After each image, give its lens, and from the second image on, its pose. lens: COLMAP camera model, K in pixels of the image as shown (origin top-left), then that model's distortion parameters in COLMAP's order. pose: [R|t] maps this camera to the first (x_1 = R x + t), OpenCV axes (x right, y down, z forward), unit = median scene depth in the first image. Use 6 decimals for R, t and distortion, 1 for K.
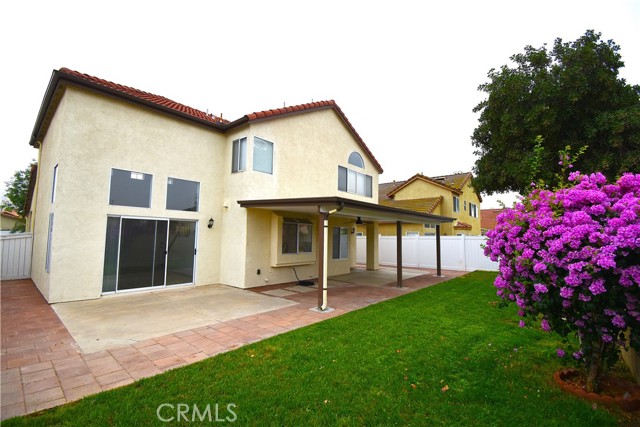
lens RADIAL K [[288.6, 0, 320.0], [0, 288.6, 213.5], [0, 0, 1]] dist [0.015227, -0.024718]
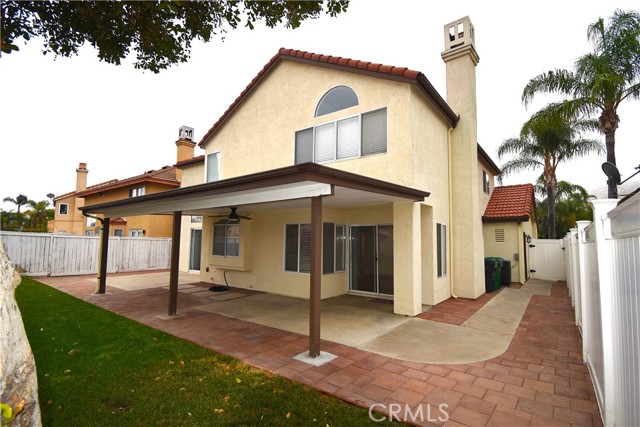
lens RADIAL K [[305.1, 0, 320.0], [0, 305.1, 213.5], [0, 0, 1]] dist [0.017158, -0.021615]
pose [[0.074327, -0.093976, -0.992796, 1.017335], [0.089253, 0.992181, -0.087236, 0.121951], [0.993232, -0.082126, 0.082134, 1.314331]]
